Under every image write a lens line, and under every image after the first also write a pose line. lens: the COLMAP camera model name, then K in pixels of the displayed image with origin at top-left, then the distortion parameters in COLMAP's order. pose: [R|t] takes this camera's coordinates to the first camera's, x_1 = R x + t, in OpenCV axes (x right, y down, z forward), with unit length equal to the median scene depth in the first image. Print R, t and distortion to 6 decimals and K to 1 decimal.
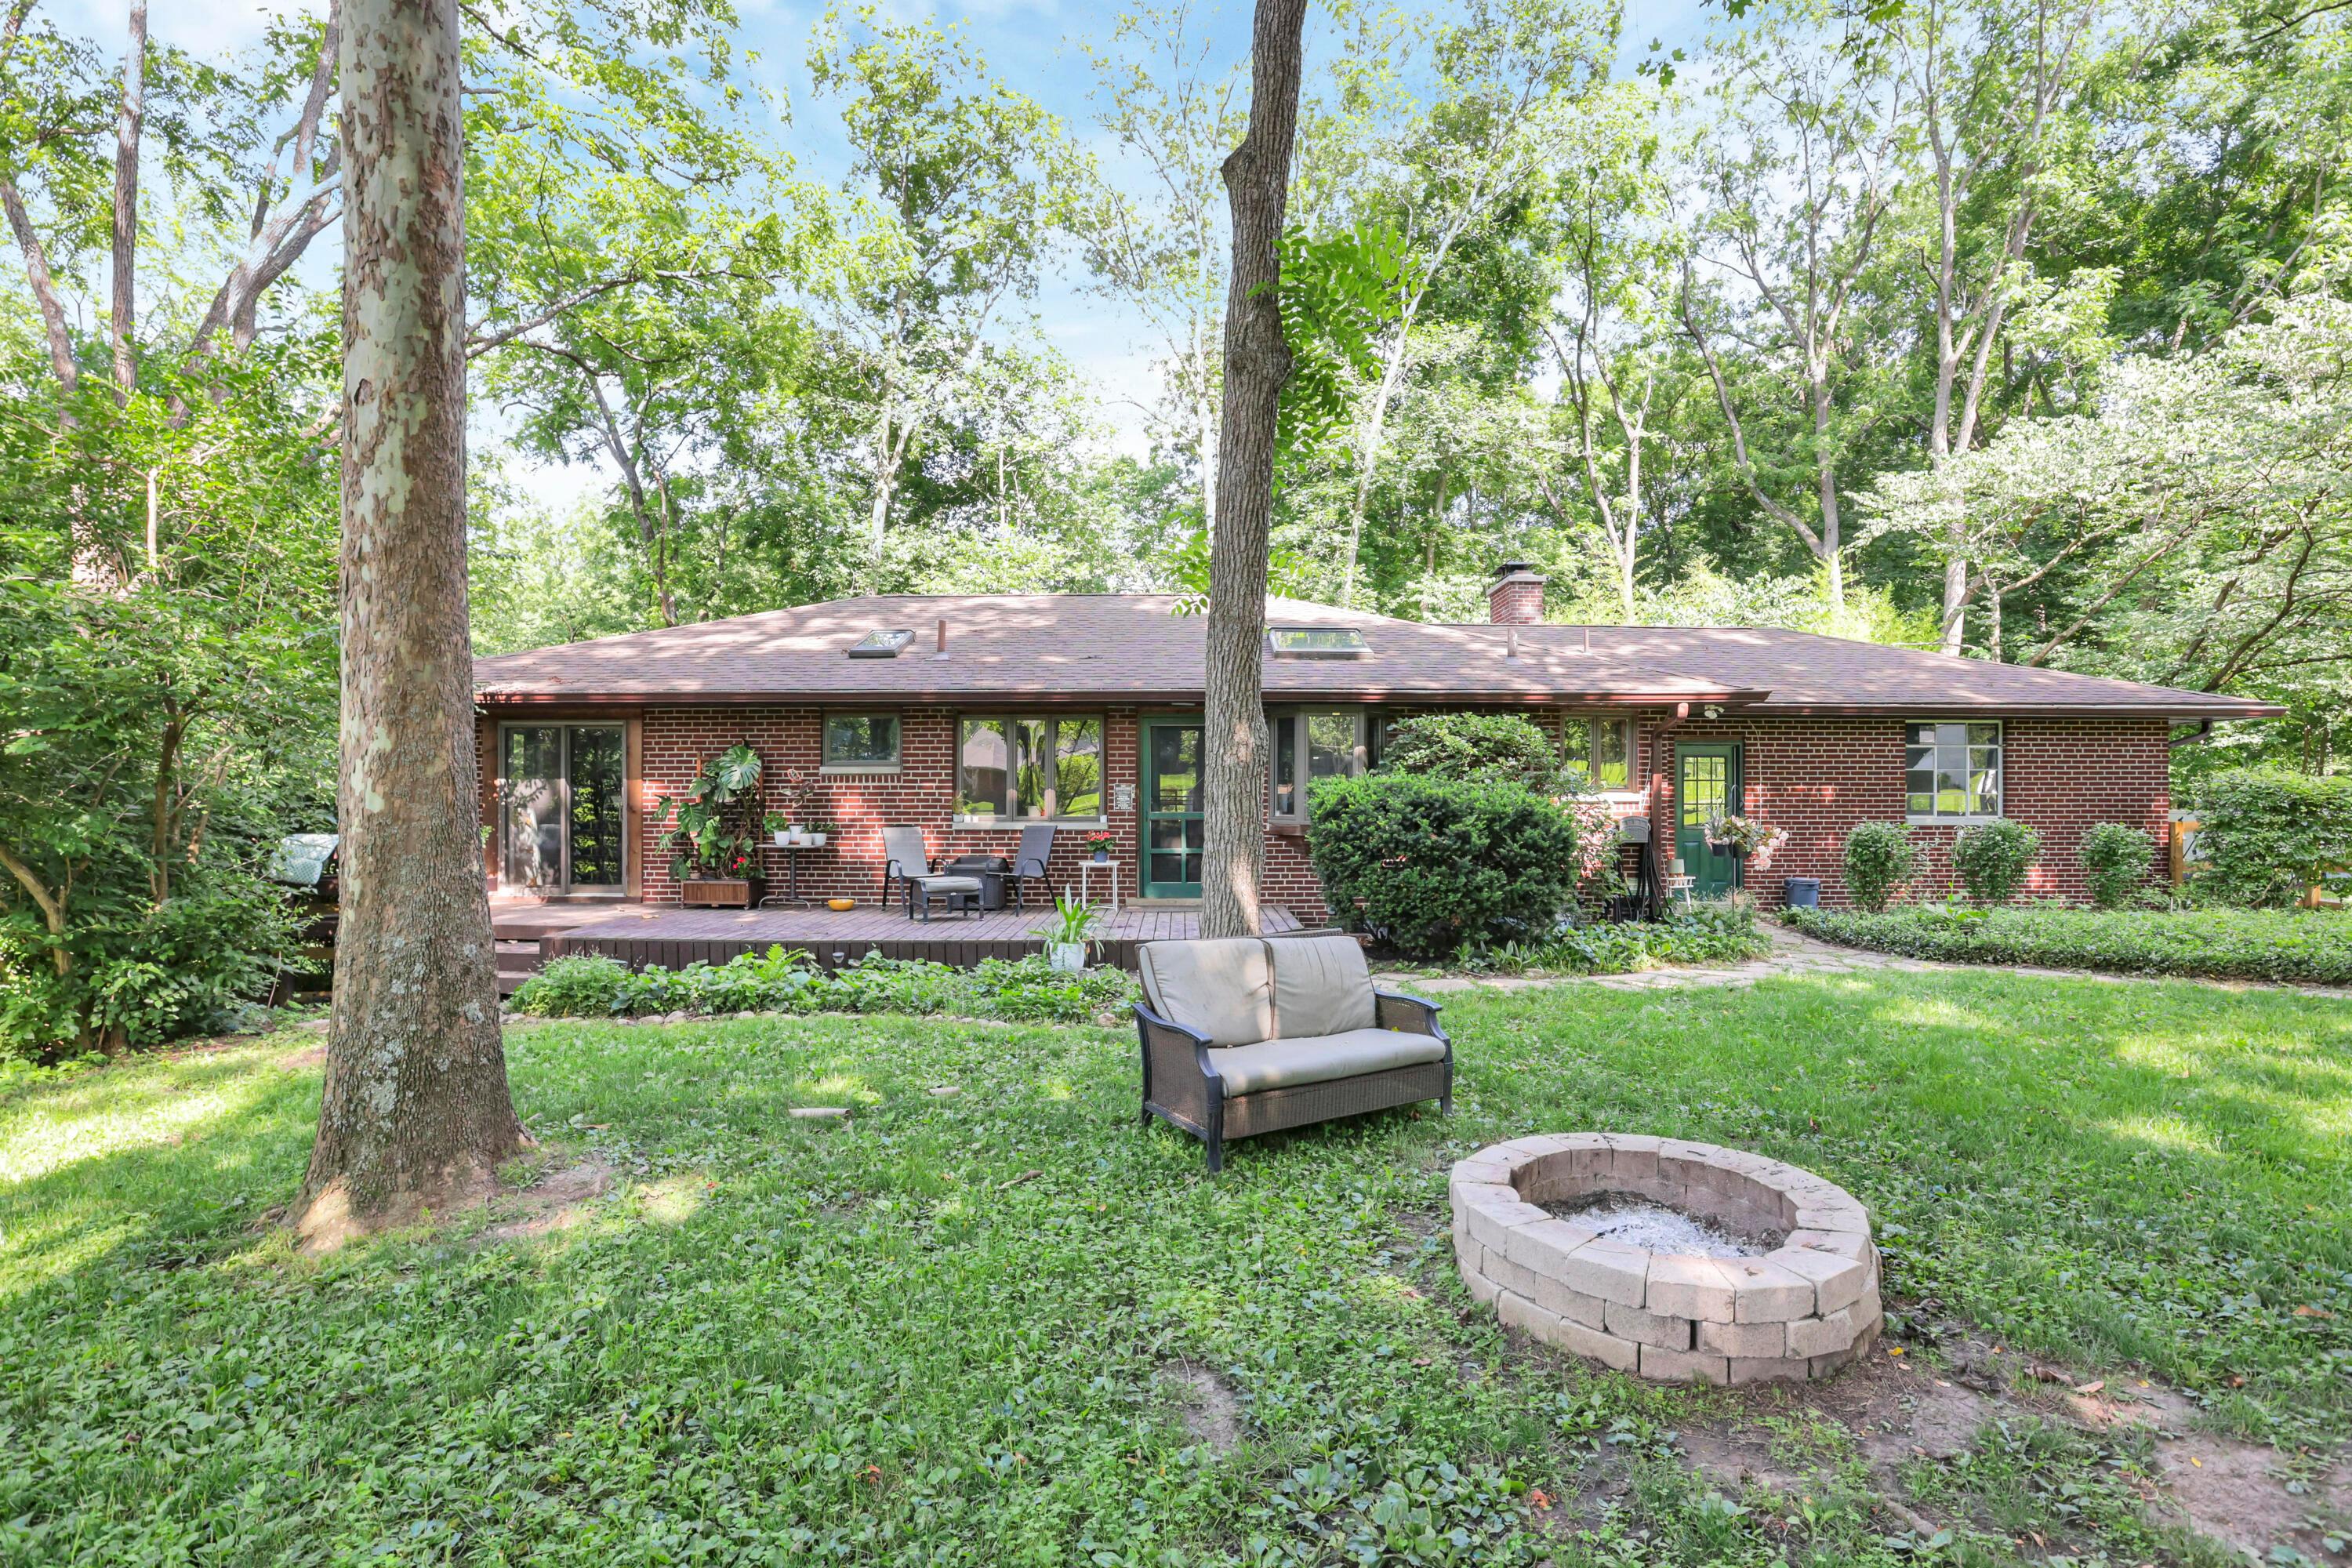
lens RADIAL K [[1102.2, 0, 1170.4], [0, 1102.2, 788.9], [0, 0, 1]] dist [-0.000480, -0.000022]
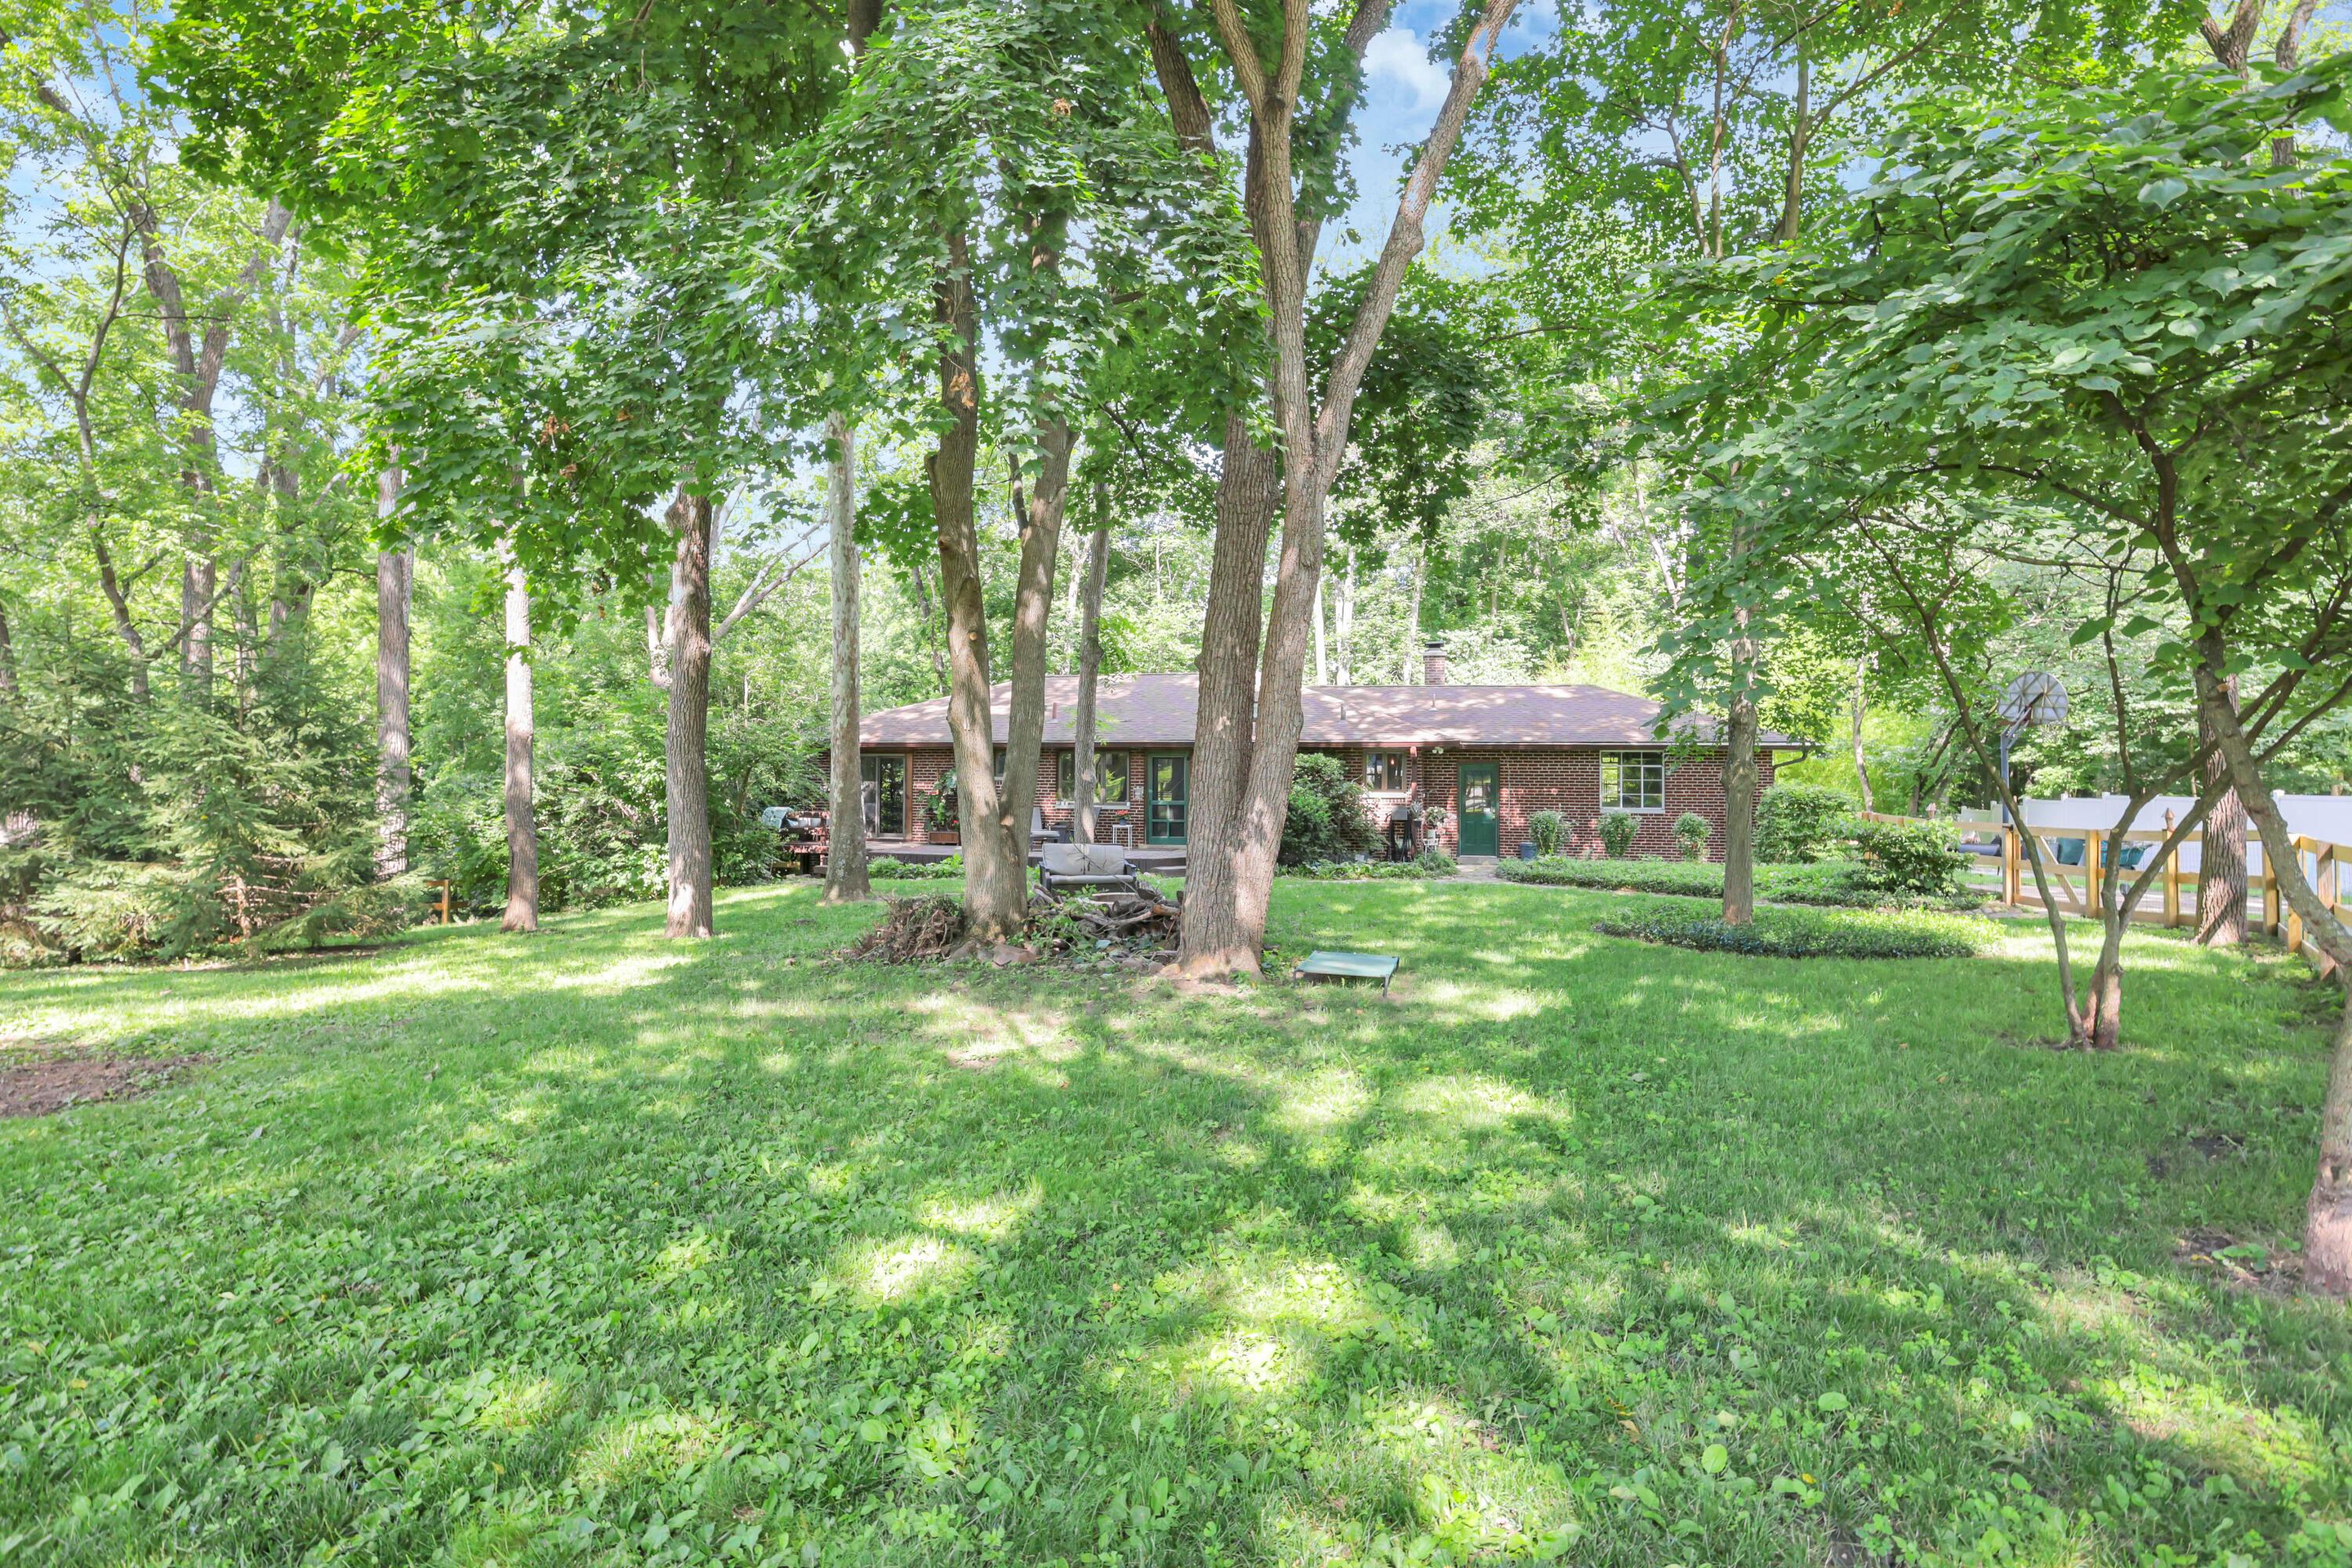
lens RADIAL K [[1102.2, 0, 1179.2], [0, 1102.2, 782.0], [0, 0, 1]] dist [-0.000480, -0.000022]
pose [[0.975073, 0.008428, -0.221722, 0.496506], [-0.006022, 0.999915, 0.011528, -0.036603], [0.221801, -0.009906, 0.975042, -0.957118]]
